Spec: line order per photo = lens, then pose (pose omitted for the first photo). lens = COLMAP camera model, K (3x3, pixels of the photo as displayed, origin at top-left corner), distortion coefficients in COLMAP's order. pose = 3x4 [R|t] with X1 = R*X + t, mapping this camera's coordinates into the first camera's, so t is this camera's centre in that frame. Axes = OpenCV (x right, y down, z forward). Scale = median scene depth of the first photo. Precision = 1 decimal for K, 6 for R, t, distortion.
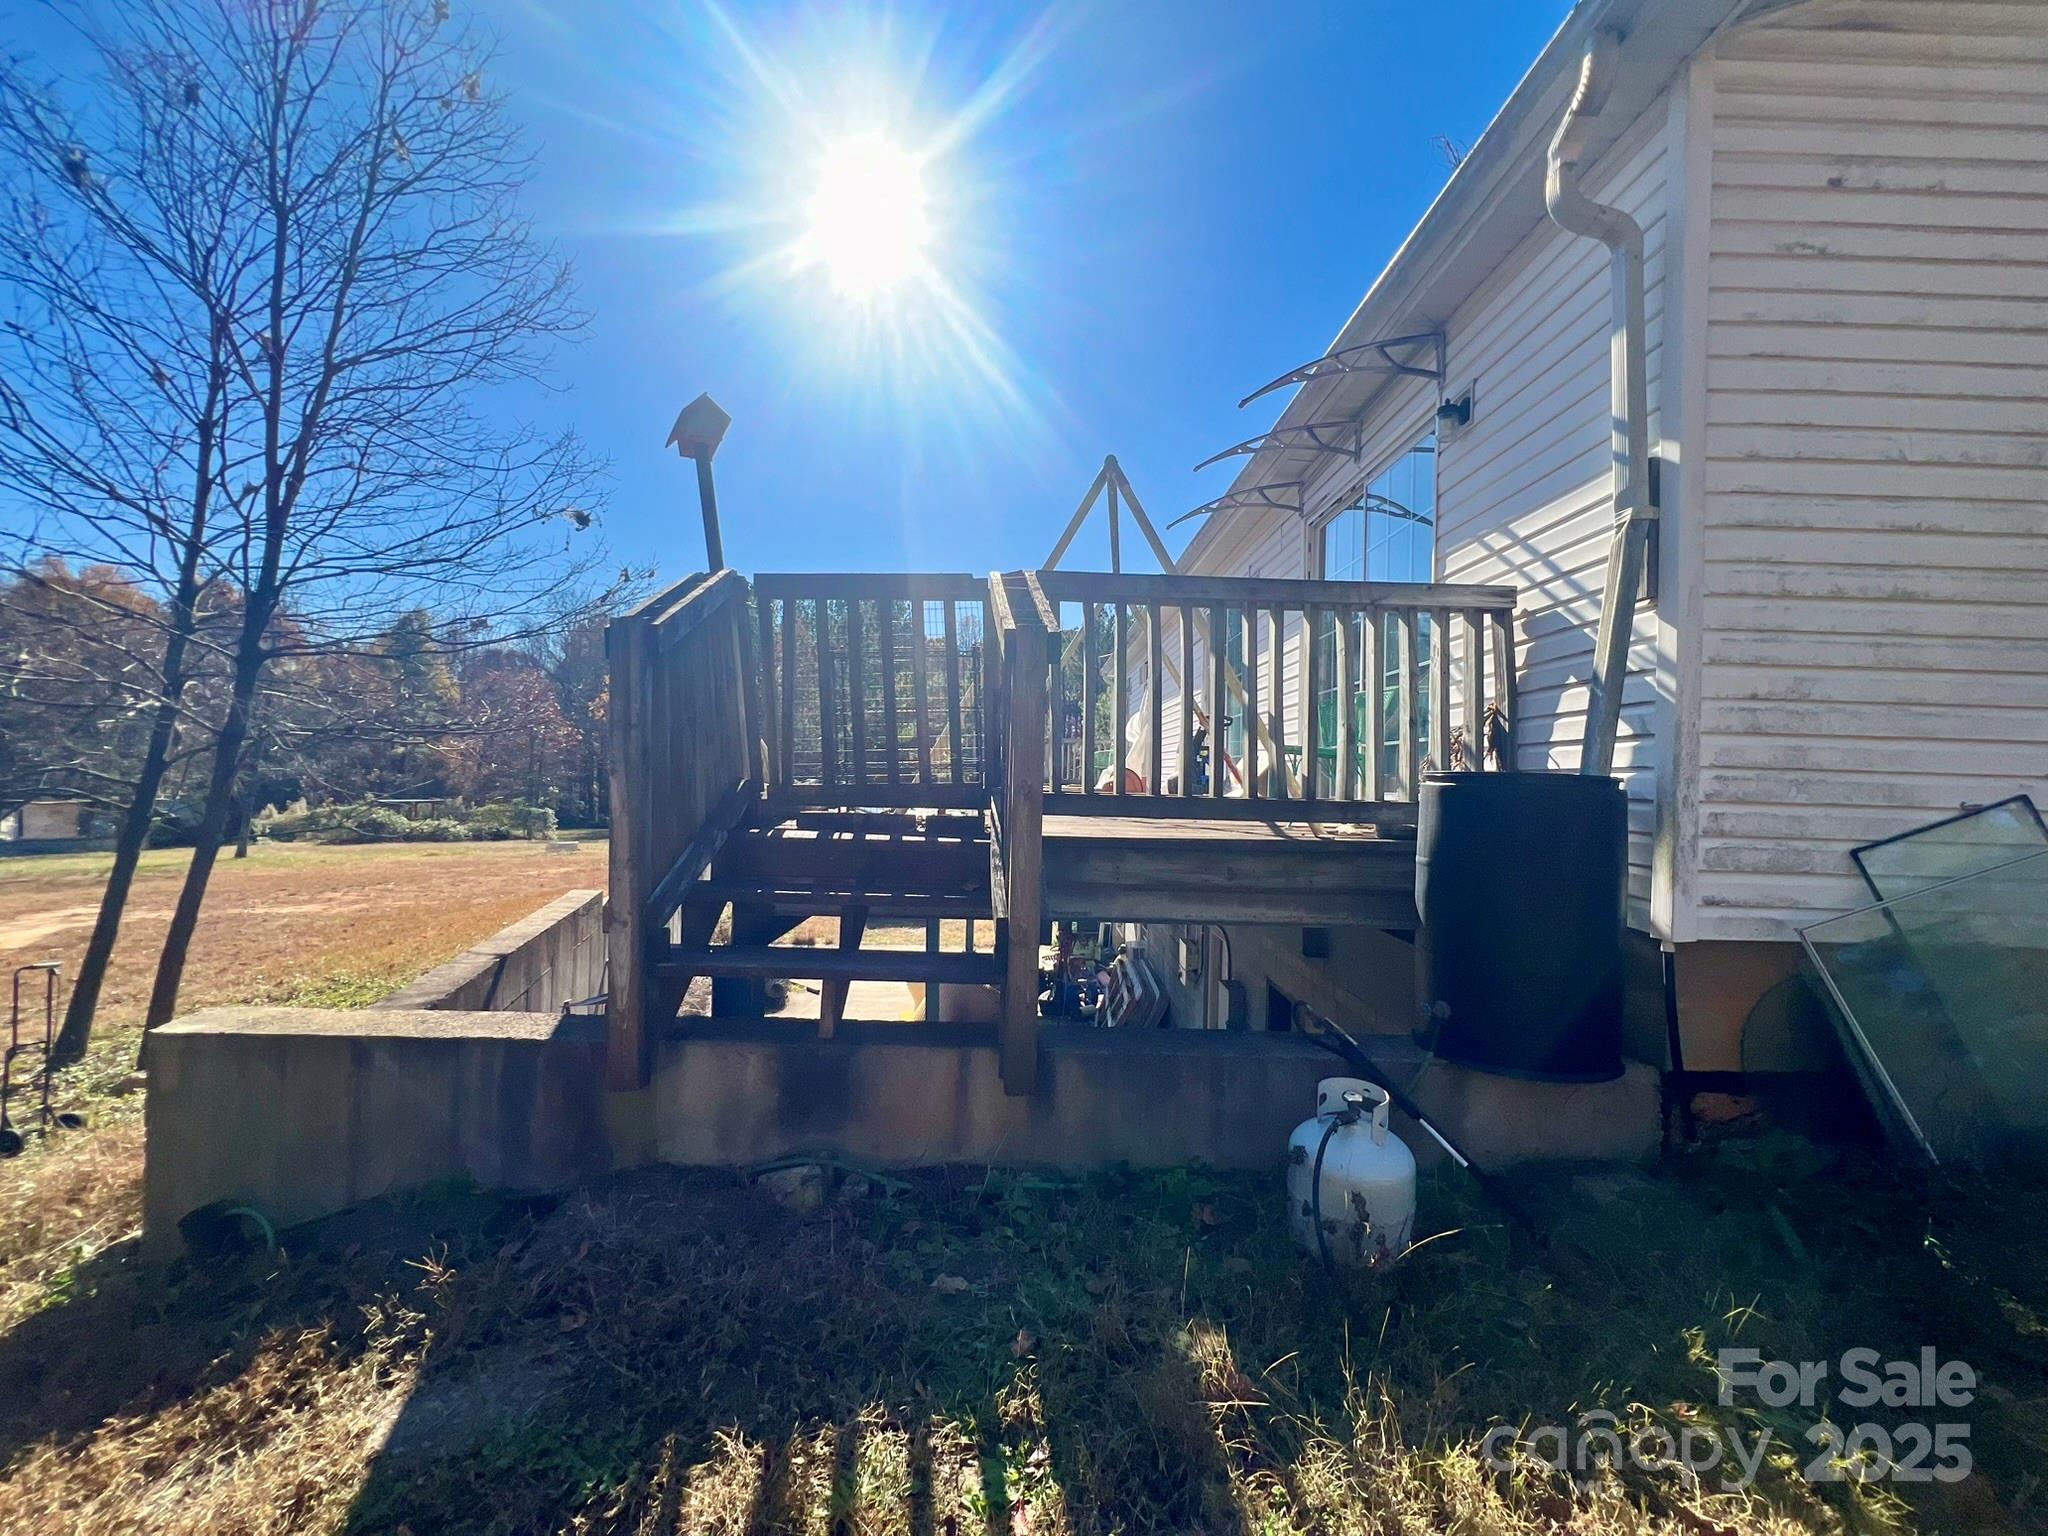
lens RADIAL K [[815.3, 0, 1021.6], [0, 815.3, 771.0], [0, 0, 1]] dist [-0.000514, -0.000451]
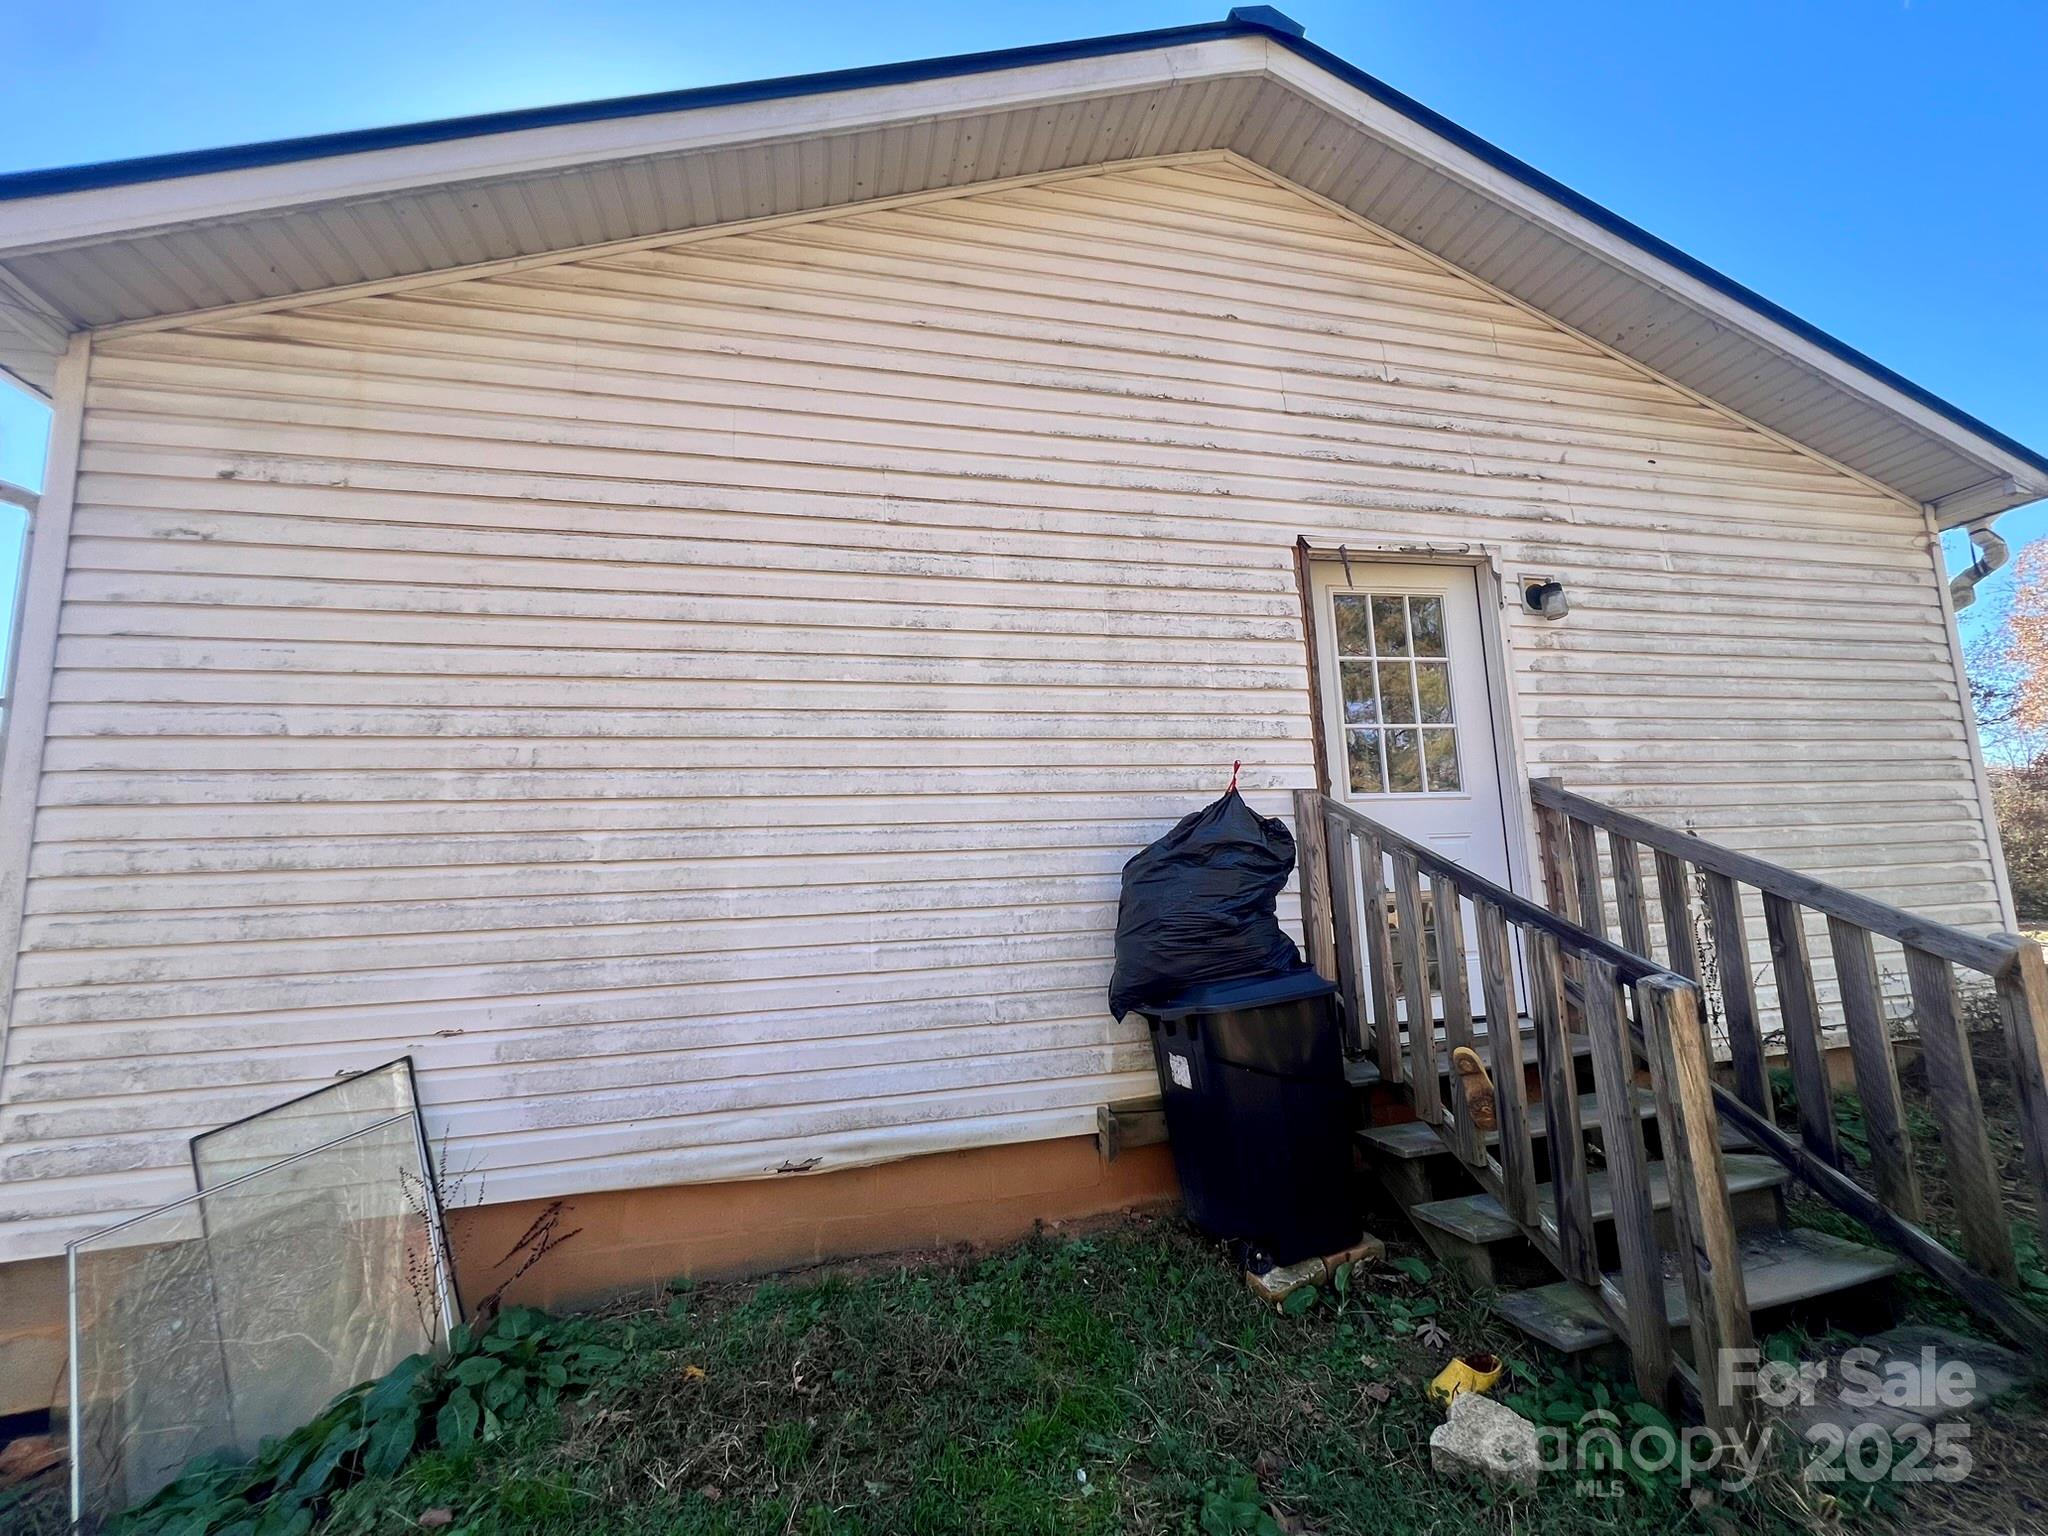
lens RADIAL K [[815.3, 0, 1021.6], [0, 815.3, 771.0], [0, 0, 1]] dist [-0.000514, -0.000451]
pose [[0.970427, -0.034011, 0.238987, 1.741817], [0.063677, 0.991026, -0.117530, -0.155374], [-0.232845, 0.129272, 0.963884, -0.206037]]
